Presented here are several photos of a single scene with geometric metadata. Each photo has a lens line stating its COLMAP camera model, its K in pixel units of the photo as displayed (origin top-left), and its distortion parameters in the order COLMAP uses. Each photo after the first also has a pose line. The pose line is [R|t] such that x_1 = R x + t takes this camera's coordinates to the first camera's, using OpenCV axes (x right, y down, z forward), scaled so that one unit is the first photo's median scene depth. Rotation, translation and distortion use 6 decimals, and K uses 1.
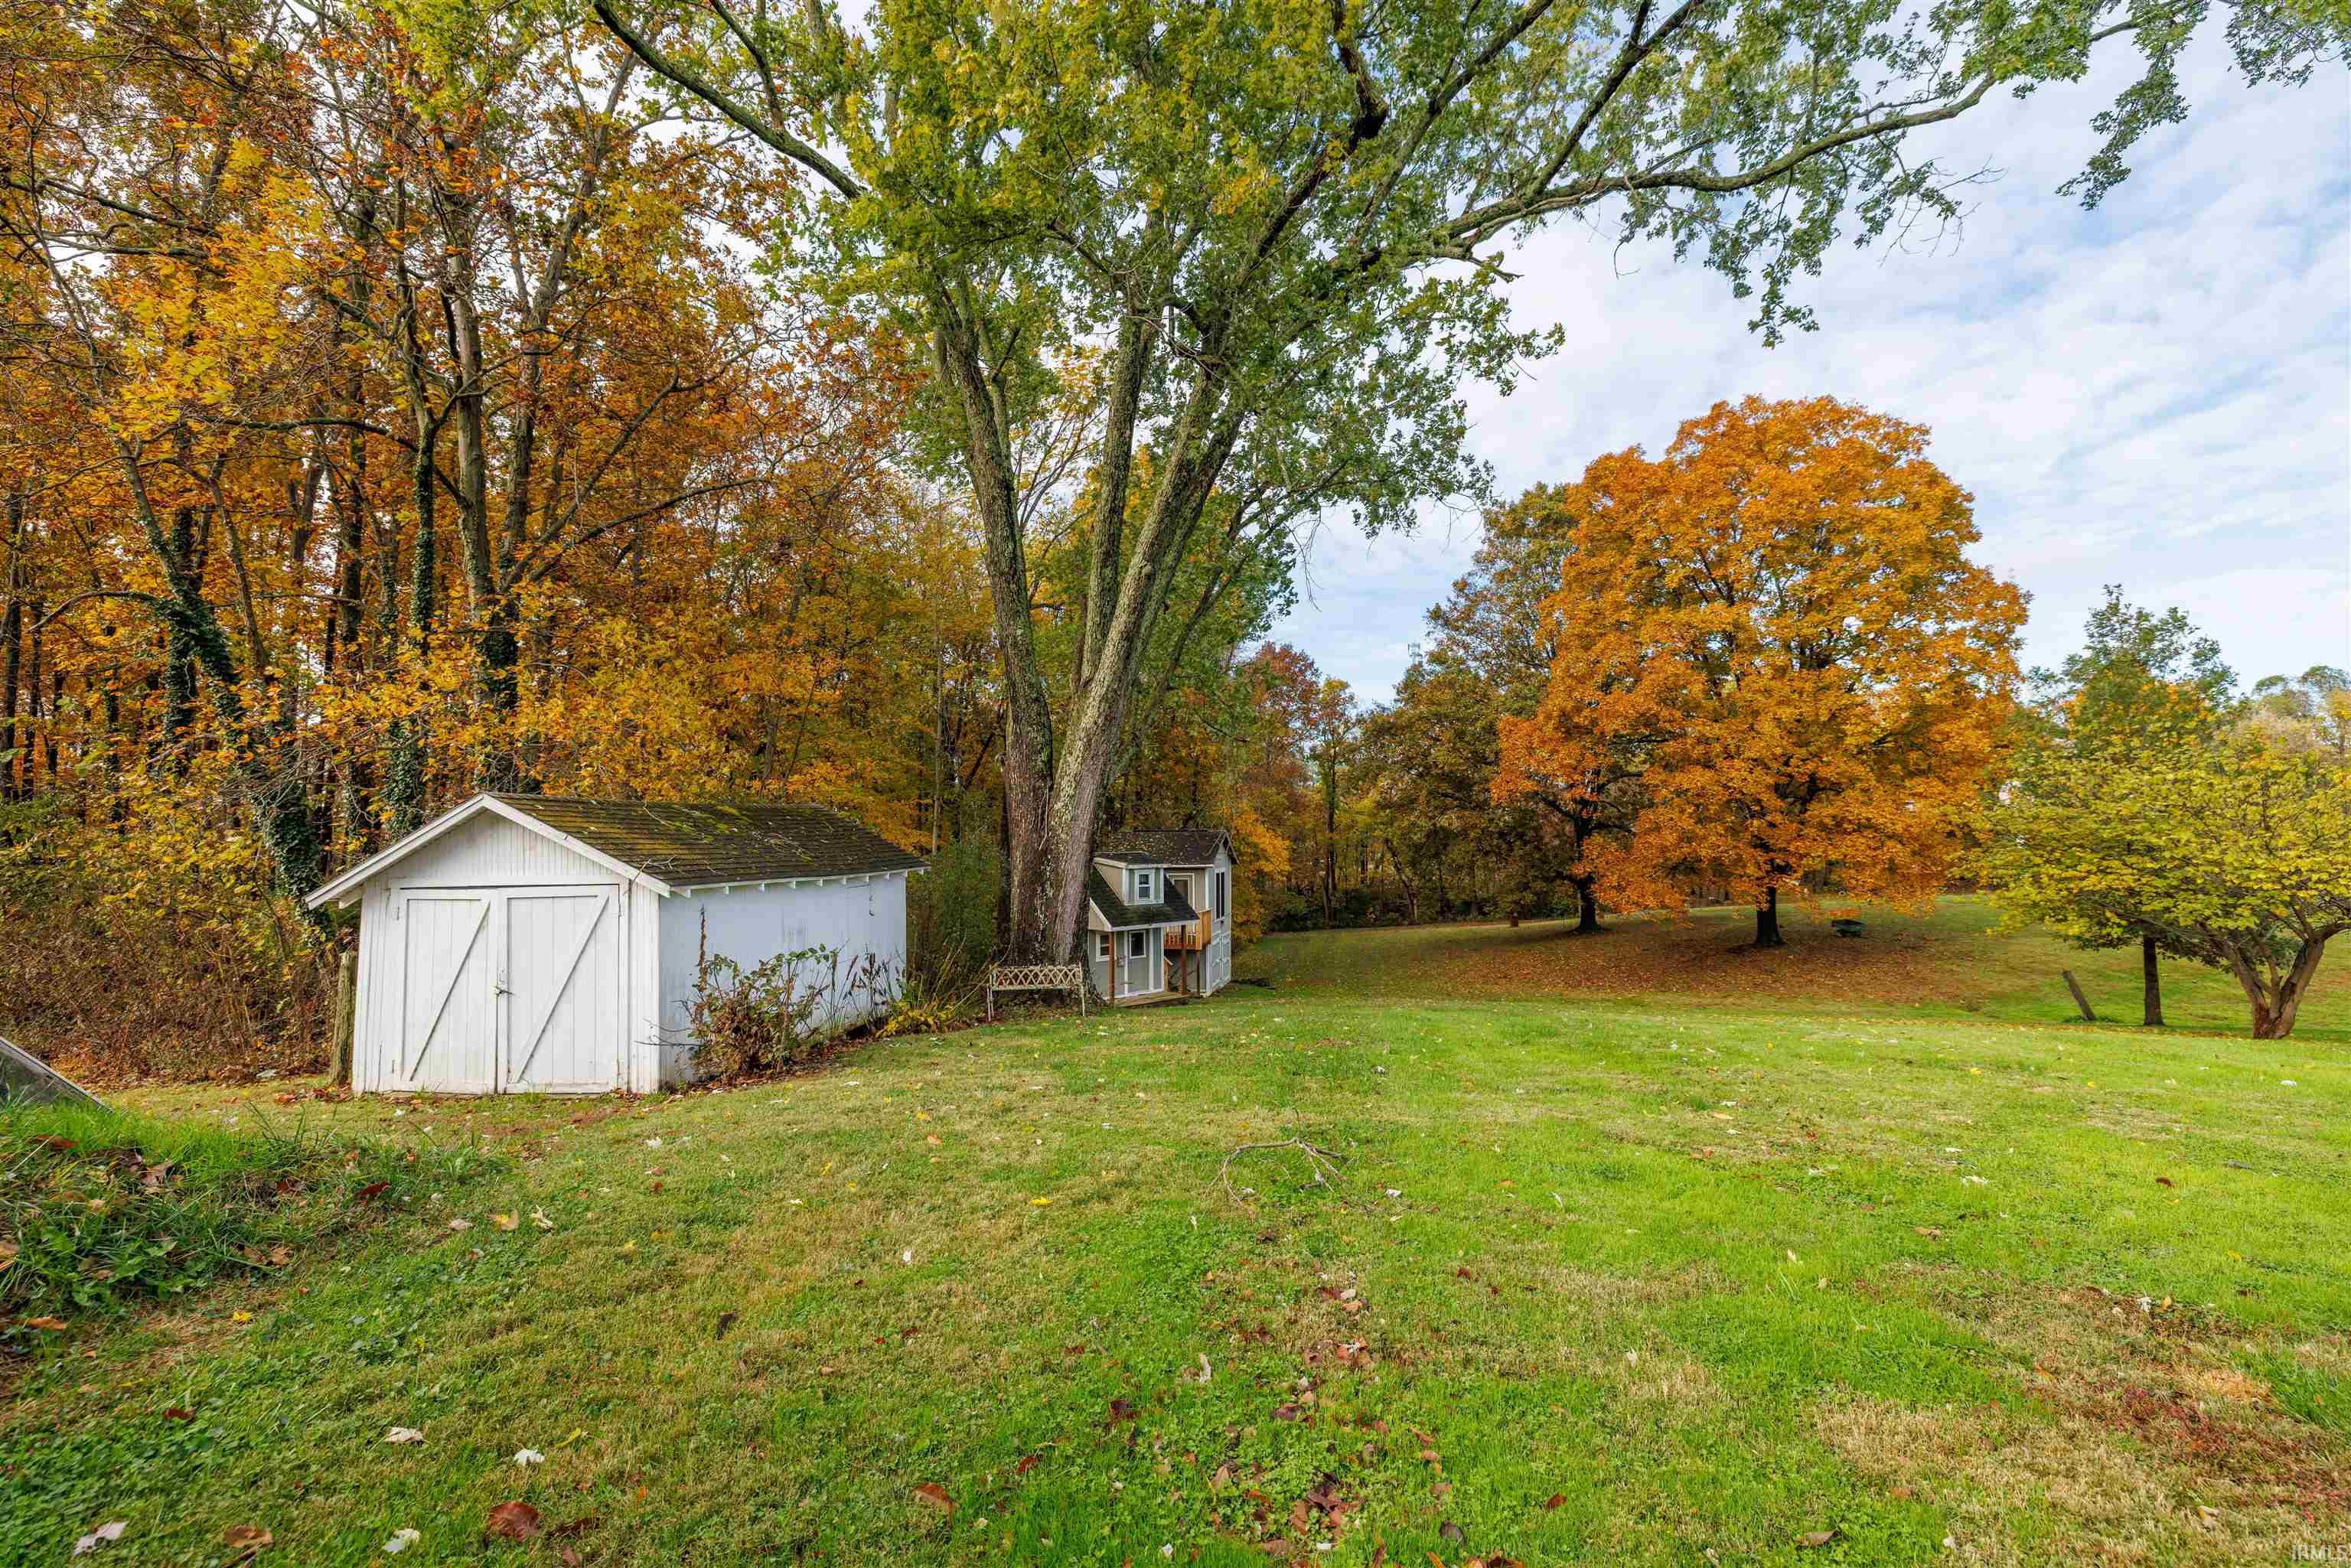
lens RADIAL K [[987.4, 0, 1175.9], [0, 987.4, 761.7], [0, 0, 1]] dist [-0.001805, 0.000406]
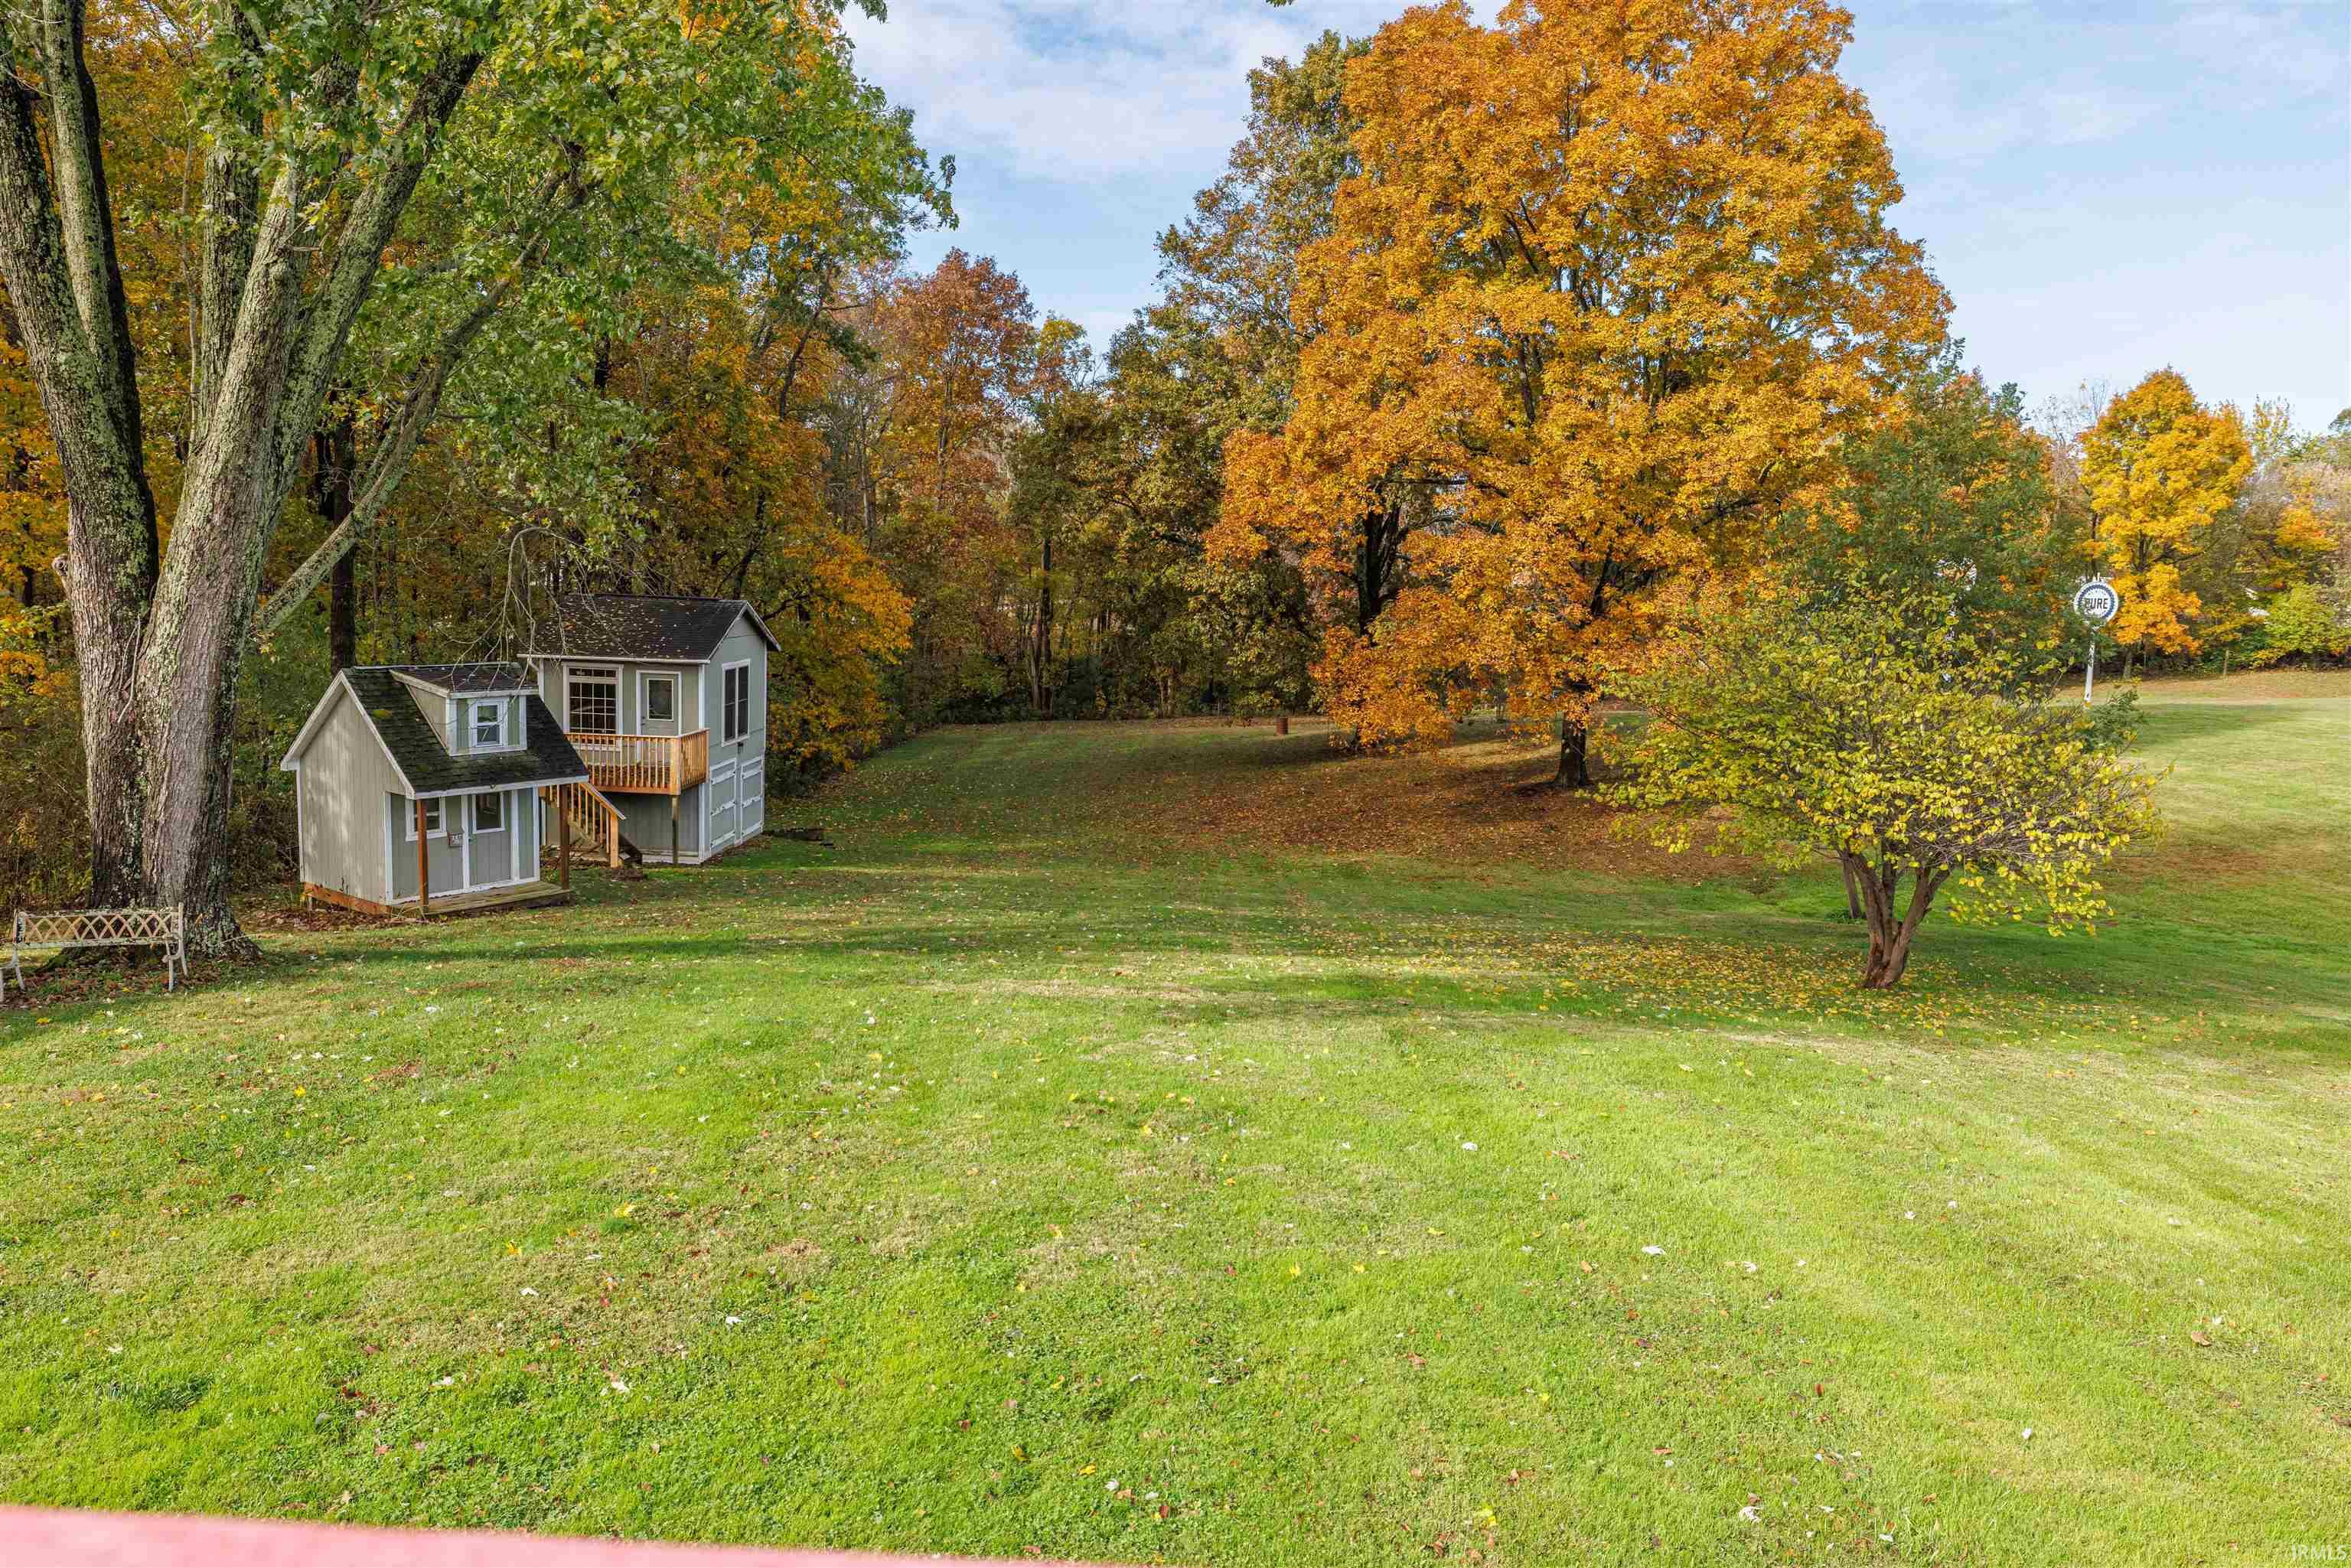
lens RADIAL K [[1588.3, 0, 1149.7], [0, 1588.3, 719.6], [0, 0, 1]] dist [0.024476, -0.014484]
pose [[0.980254, 0.025791, 0.196053, 0.096889], [-0.059992, 0.983518, 0.170569, -0.039484], [-0.188423, -0.178963, 0.965644, -0.026921]]
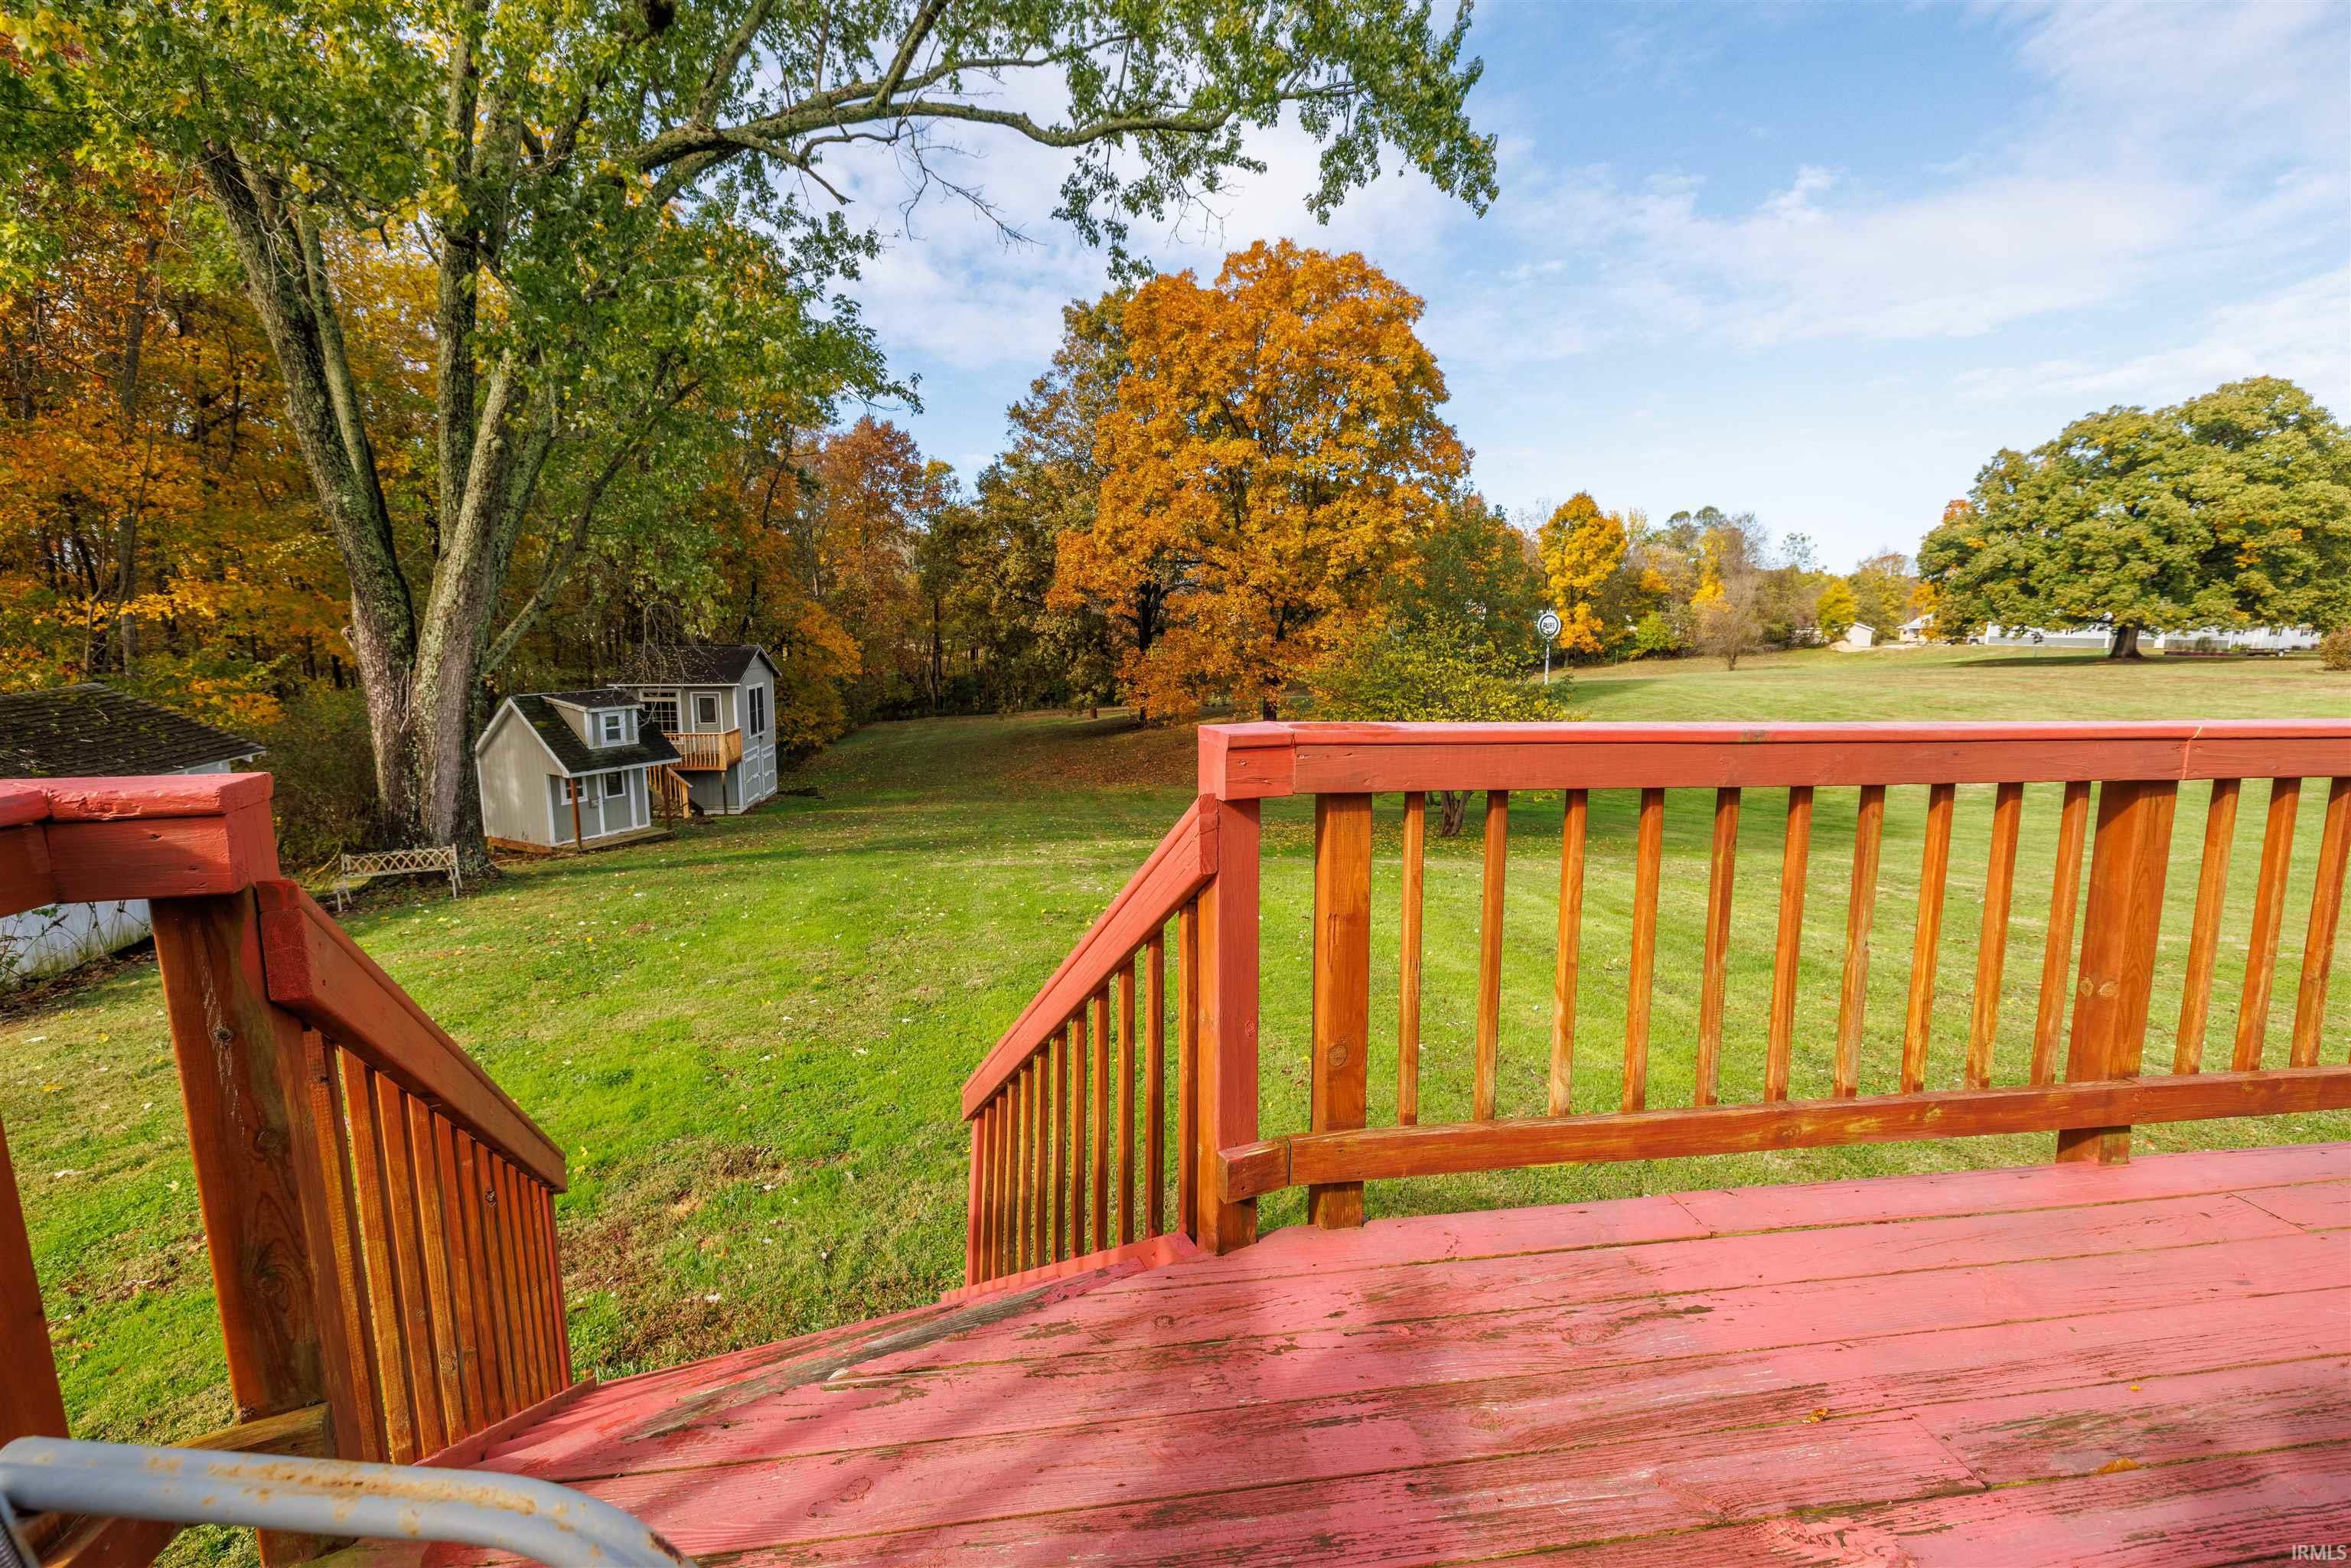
lens RADIAL K [[987.4, 0, 1171.6], [0, 987.4, 759.4], [0, 0, 1]] dist [-0.001805, 0.000406]
pose [[0.933704, -0.030505, 0.356744, 0.072904], [-0.048224, 0.976571, 0.209720, -0.040751], [-0.354784, -0.213020, 0.910358, -0.051307]]
